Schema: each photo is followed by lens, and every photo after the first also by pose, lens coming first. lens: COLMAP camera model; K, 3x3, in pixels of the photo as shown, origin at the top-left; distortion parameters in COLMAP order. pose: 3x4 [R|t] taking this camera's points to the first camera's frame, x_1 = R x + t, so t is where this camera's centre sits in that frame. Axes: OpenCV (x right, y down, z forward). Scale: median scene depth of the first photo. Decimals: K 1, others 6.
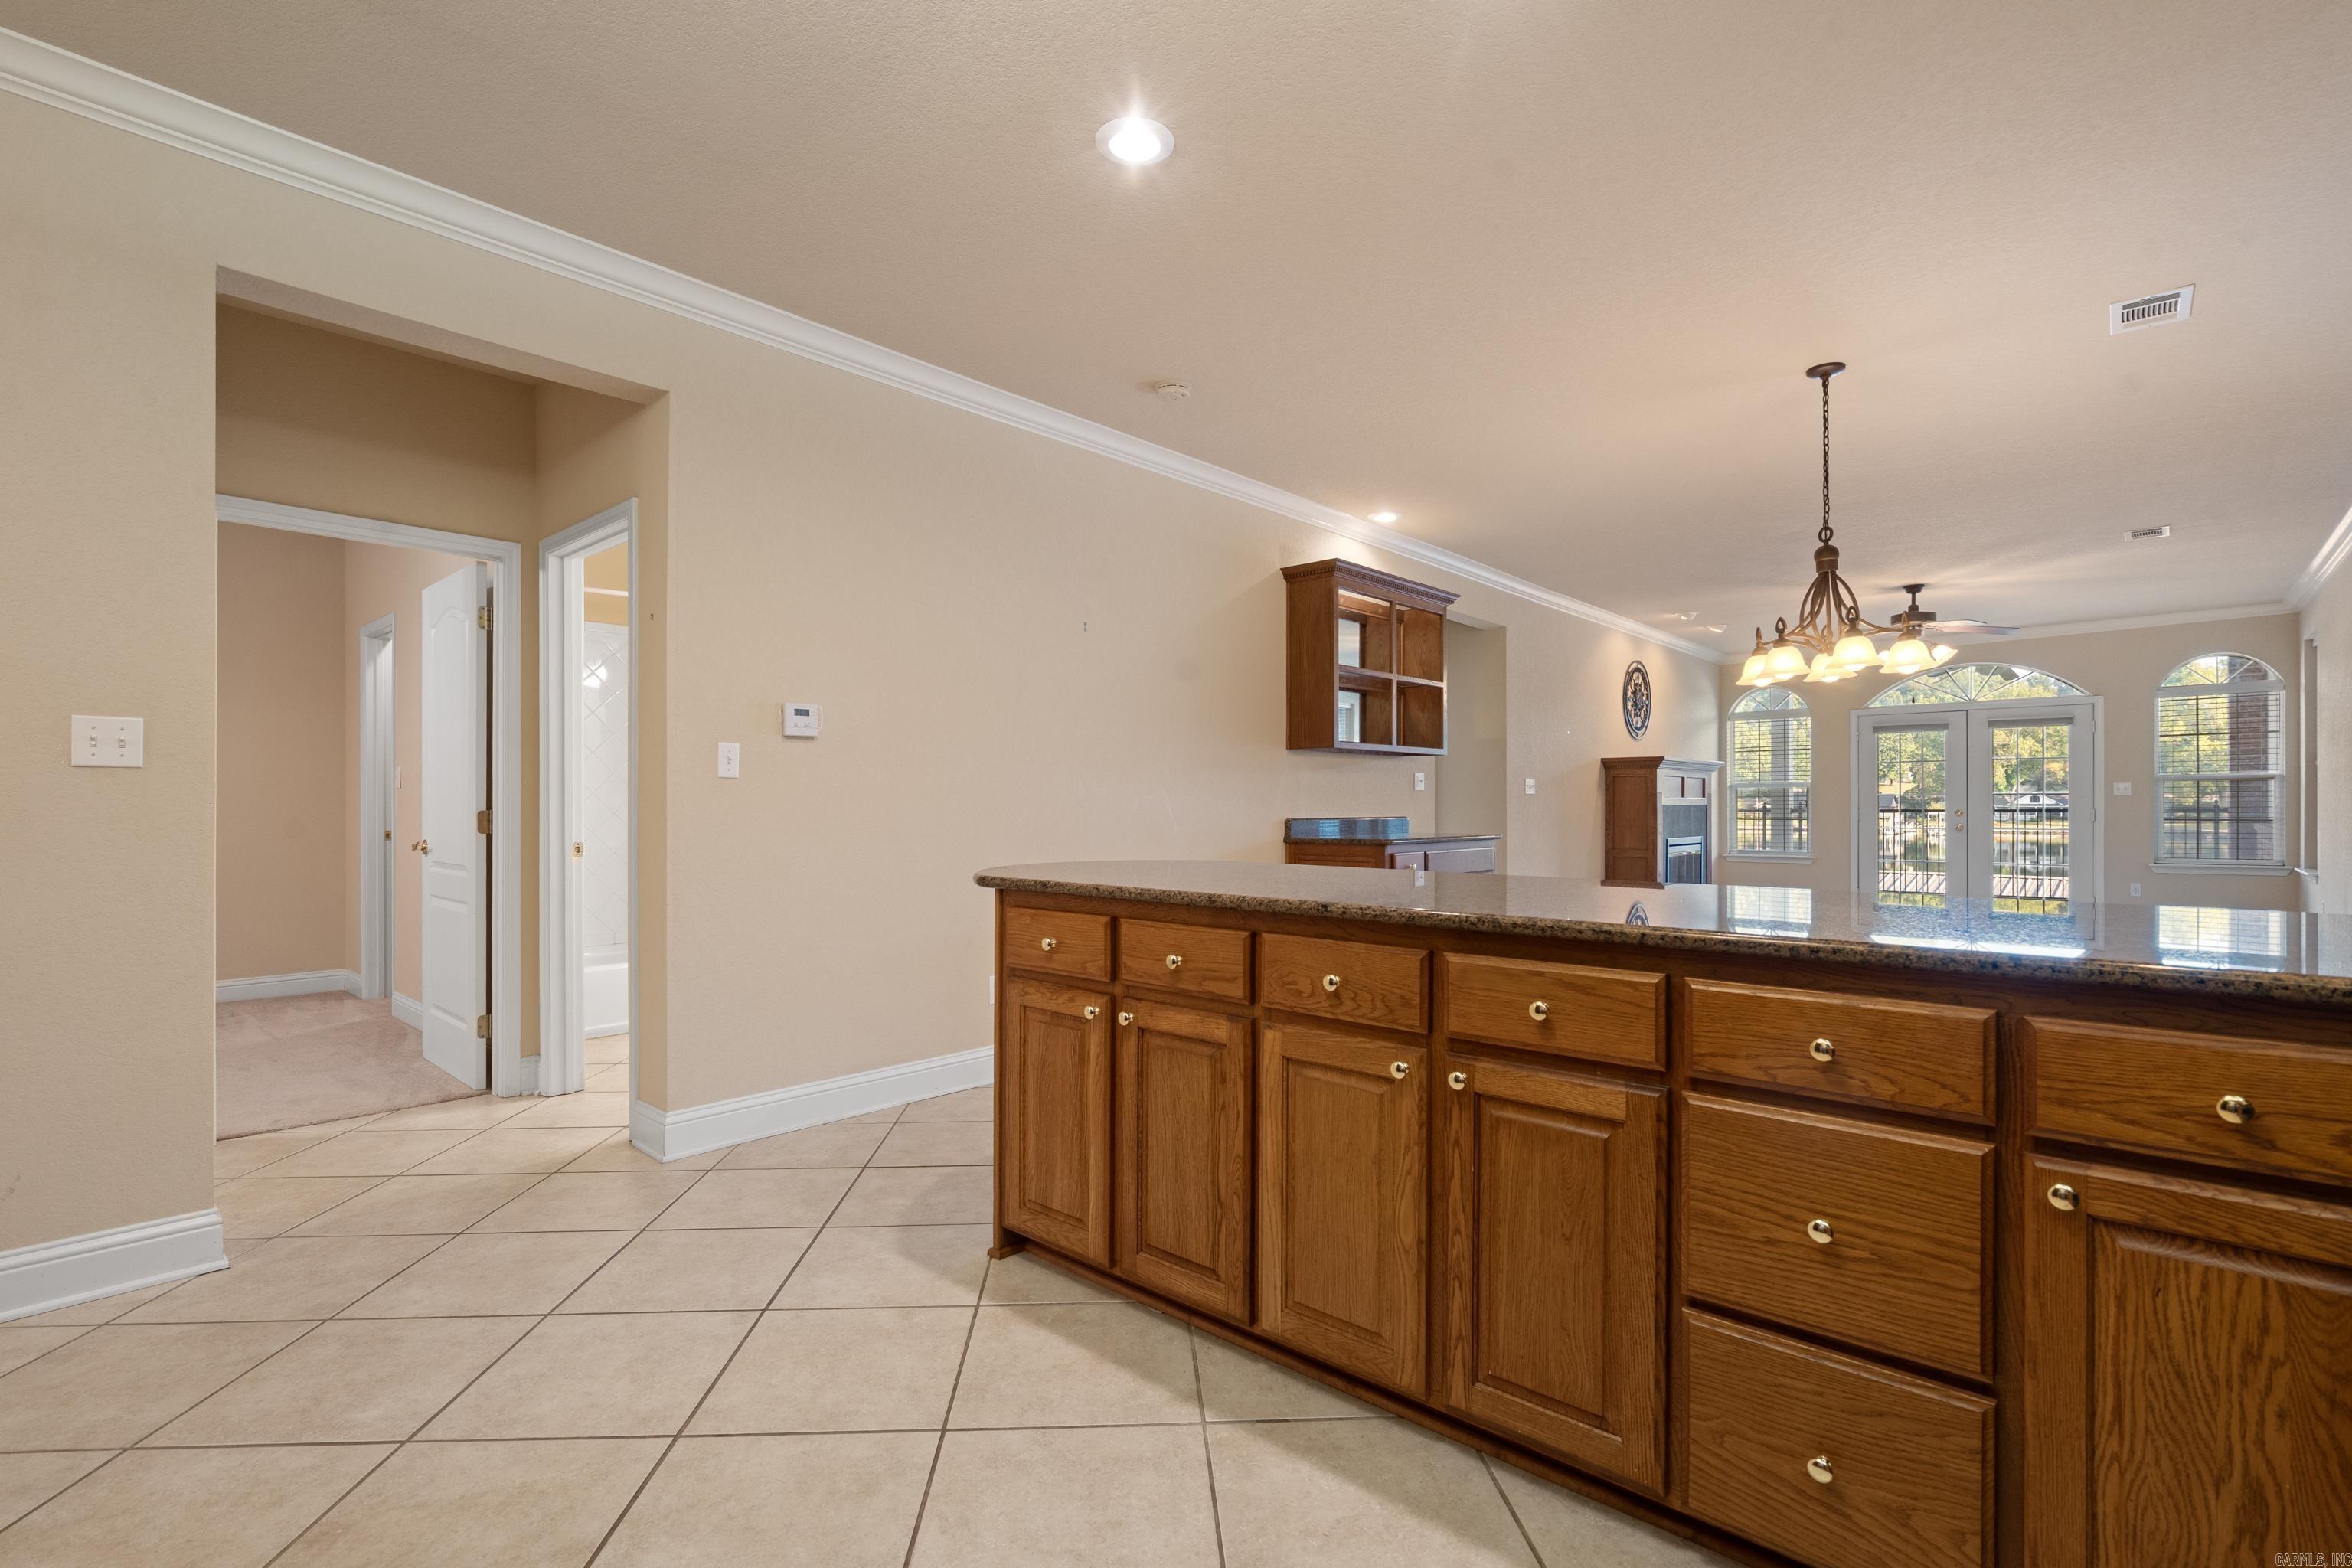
lens RADIAL K [[1077.7, 0, 1178.4], [0, 1077.7, 792.7], [0, 0, 1]] dist [-0.000443, -0.000240]
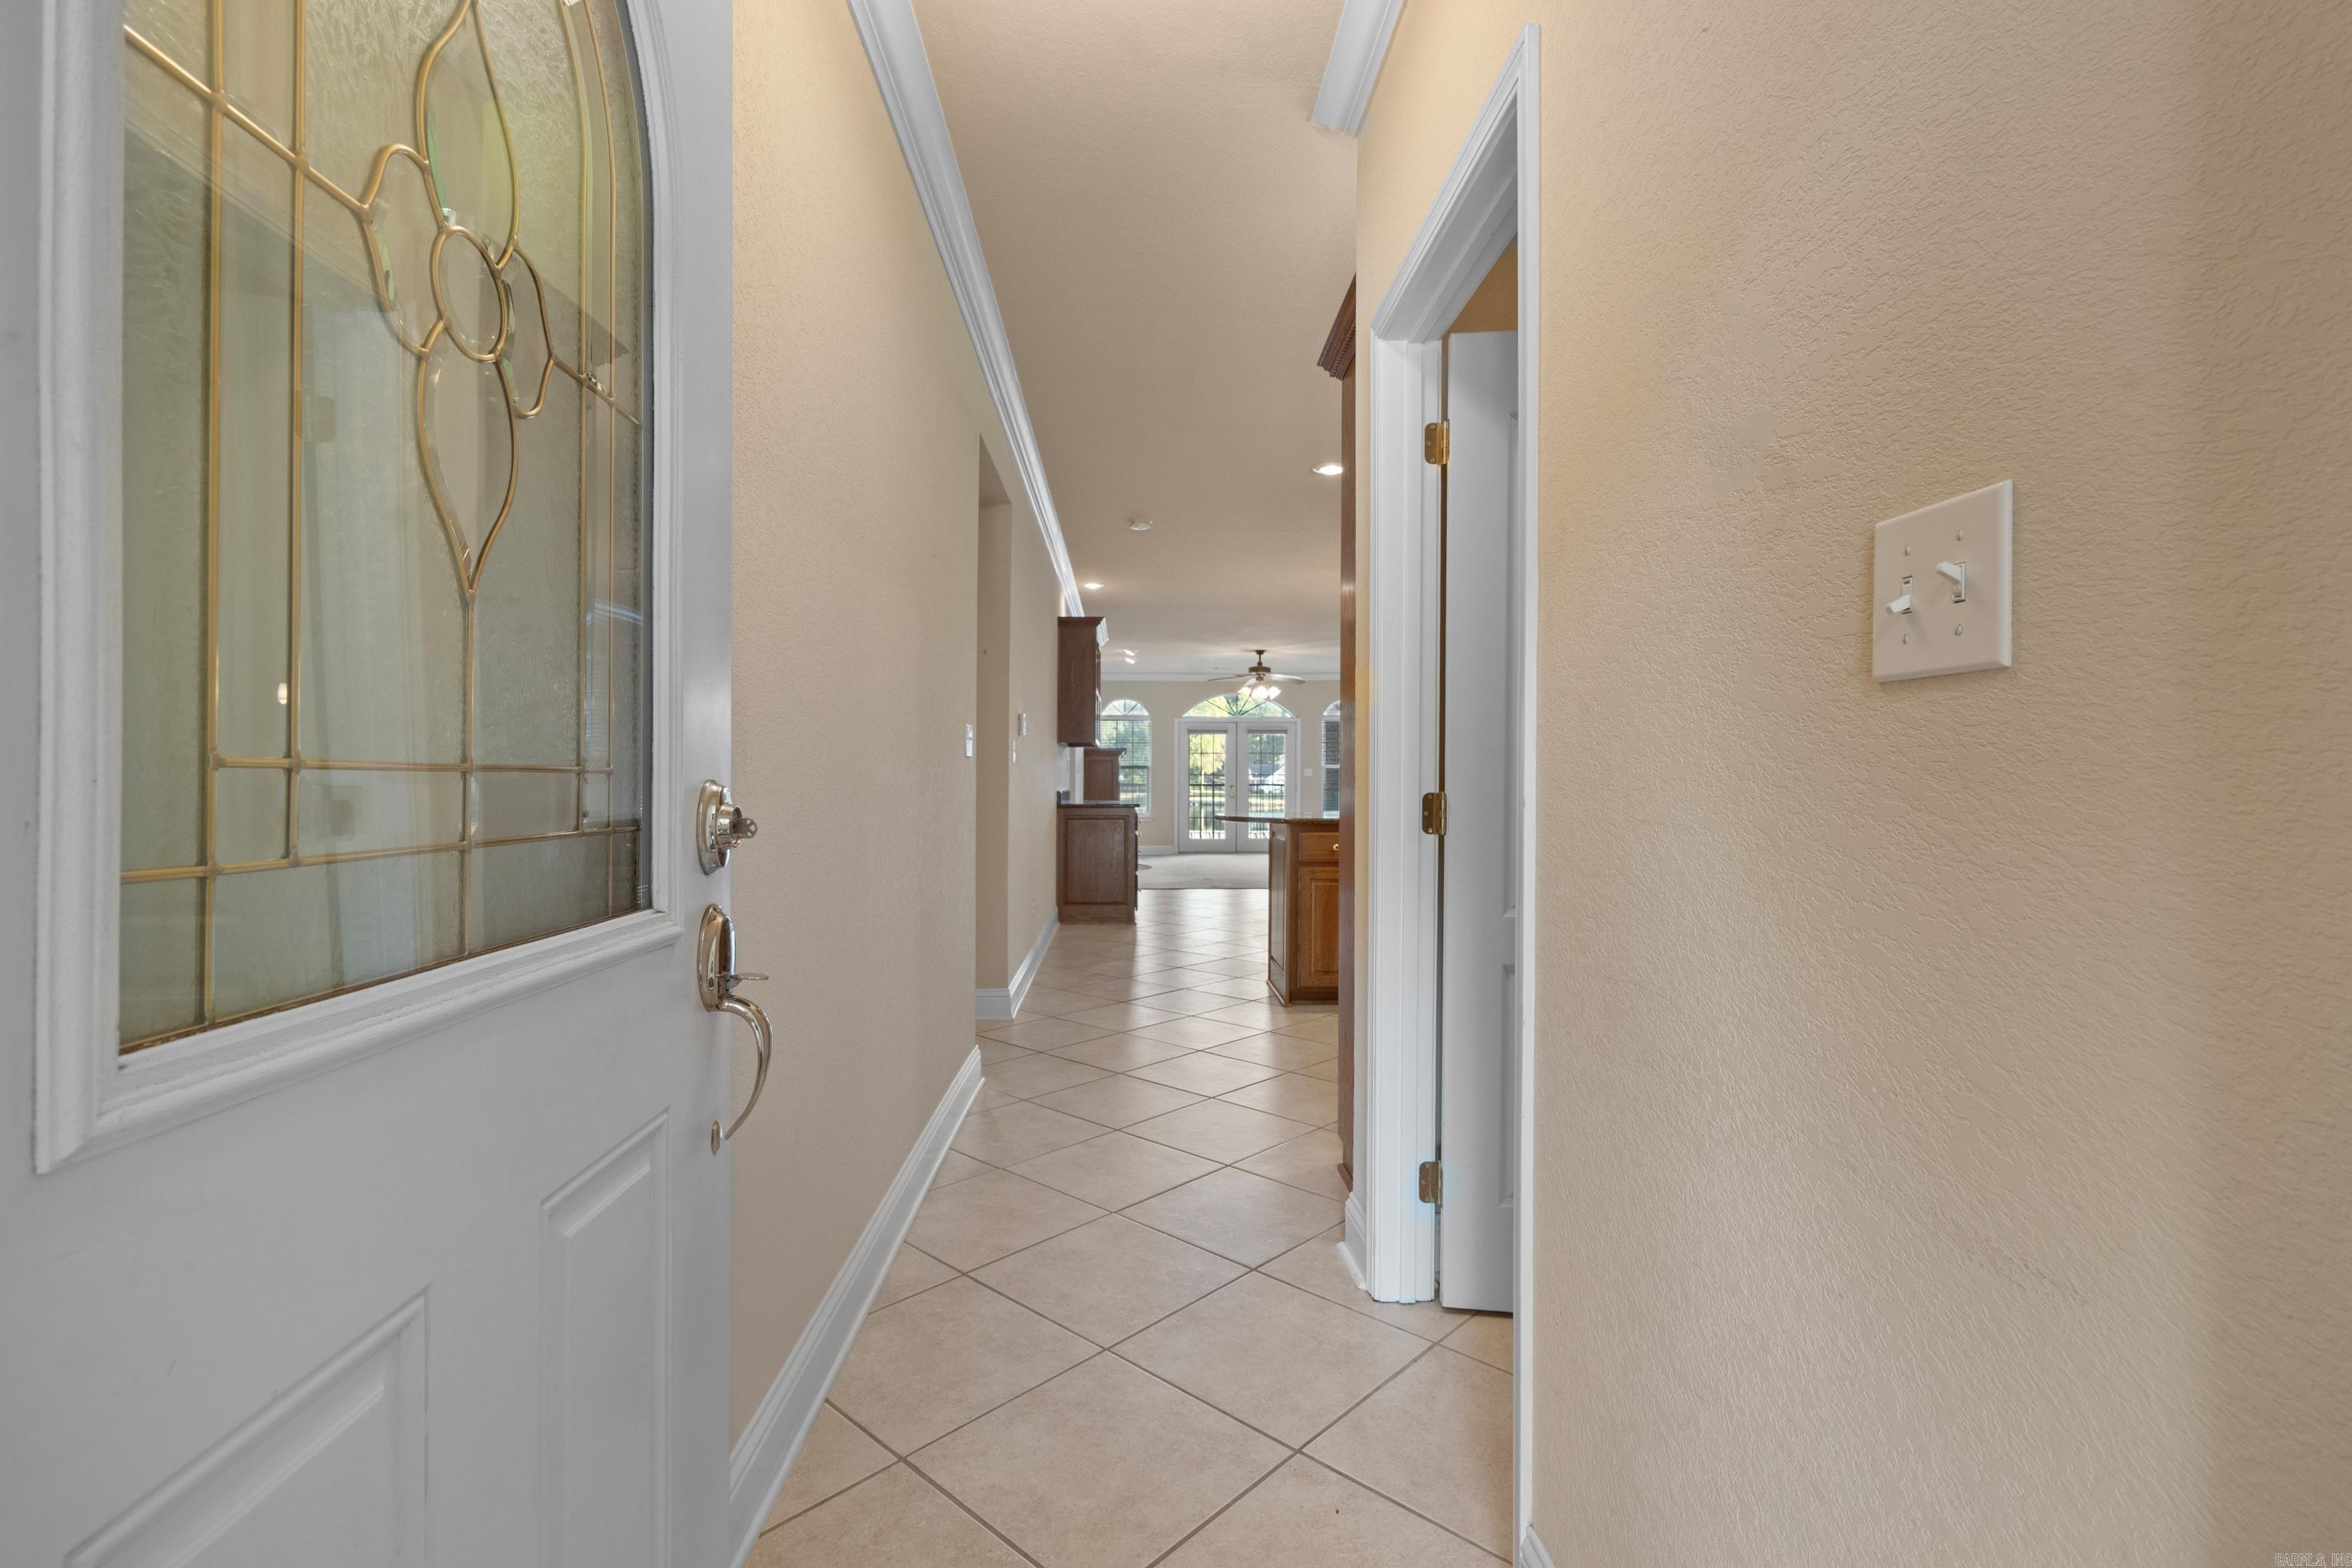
lens RADIAL K [[1077.7, 0, 1176.1], [0, 1077.7, 782.0], [0, 0, 1]] dist [-0.000443, -0.000240]
pose [[0.709363, 0.000586, 0.704843, -0.589315], [-0.011142, 0.999884, 0.010382, -0.004213], [-0.704755, -0.015218, 0.709287, -0.097597]]
